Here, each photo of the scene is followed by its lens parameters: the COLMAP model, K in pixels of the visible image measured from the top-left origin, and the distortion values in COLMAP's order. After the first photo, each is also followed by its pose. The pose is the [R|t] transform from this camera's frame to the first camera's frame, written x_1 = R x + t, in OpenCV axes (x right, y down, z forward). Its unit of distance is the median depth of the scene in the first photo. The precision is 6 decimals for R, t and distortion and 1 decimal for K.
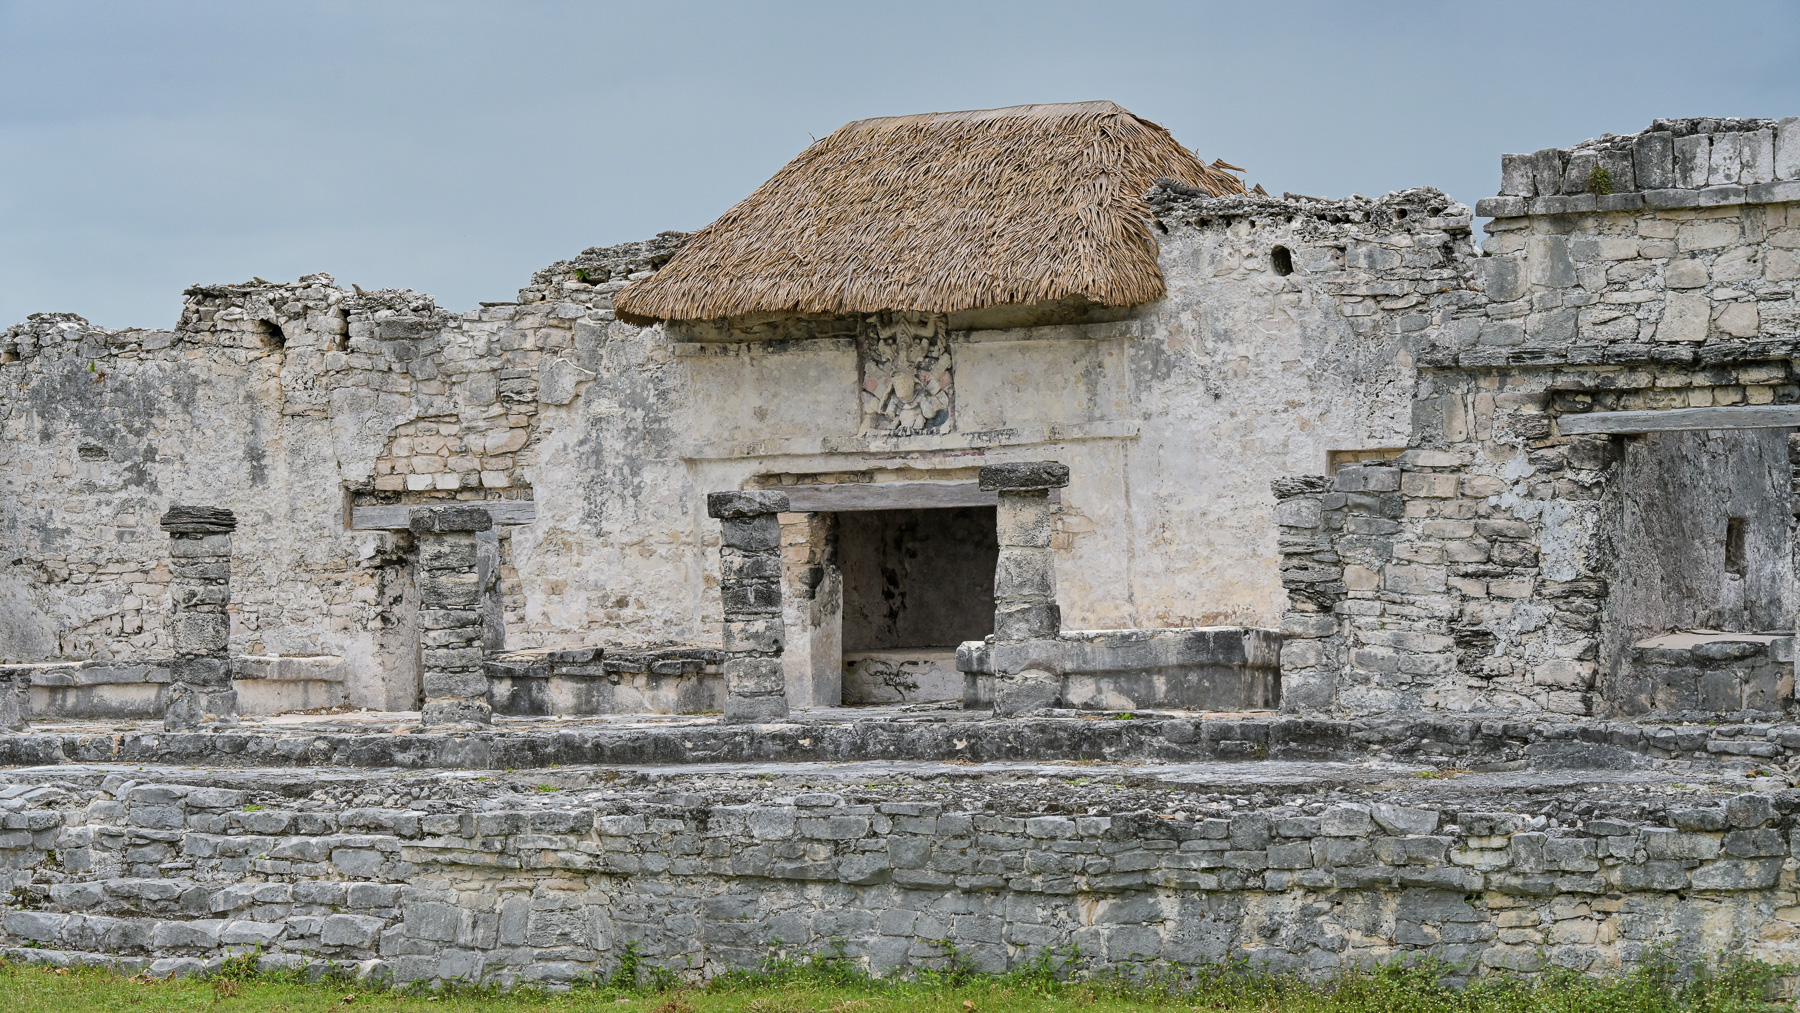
lens RADIAL K [[3646.9, 0, 900.0], [0, 3646.9, 506.5], [0, 0, 1]] dist [-0.002429, -0.030725]
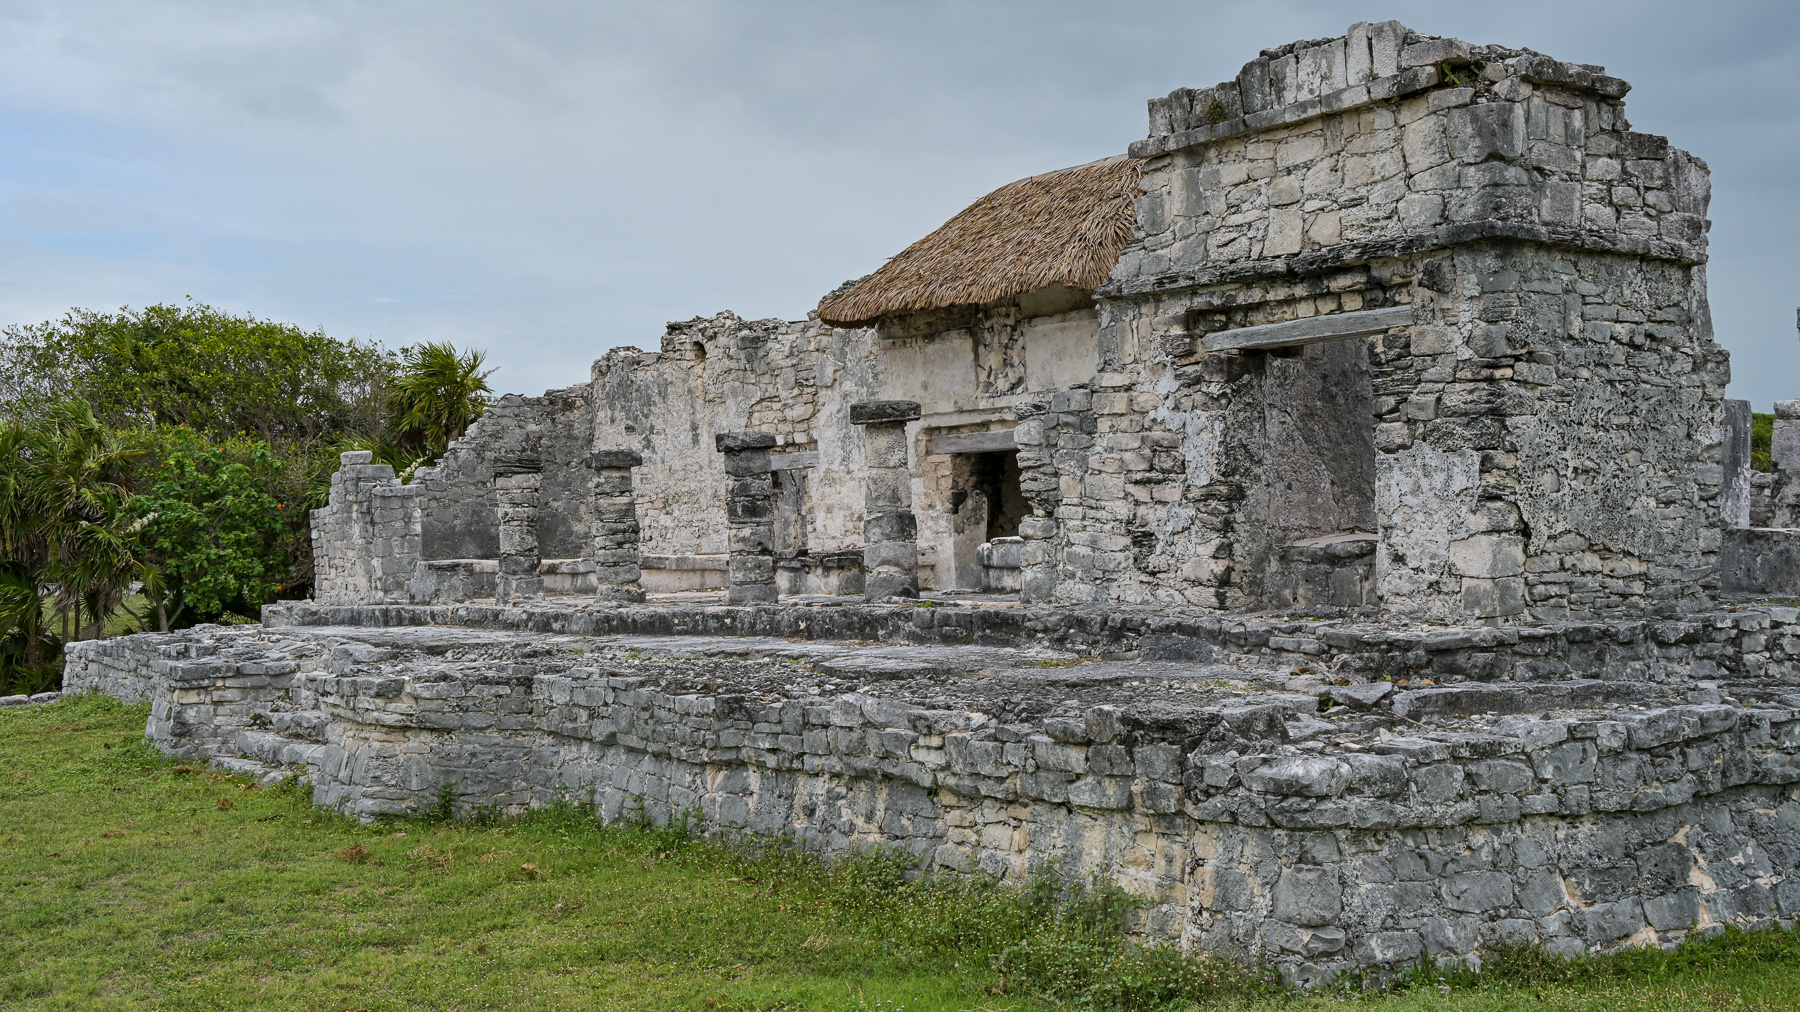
lens RADIAL K [[1819.3, 0, 900.0], [0, 1819.3, 506.0], [0, 0, 1]] dist [-0.004317, 0.018136]
pose [[0.940931, -0.010753, -0.338428, 0.280045], [0.016090, 0.999786, 0.012969, 0.017955], [0.338216, -0.017649, 0.940903, 0.455839]]
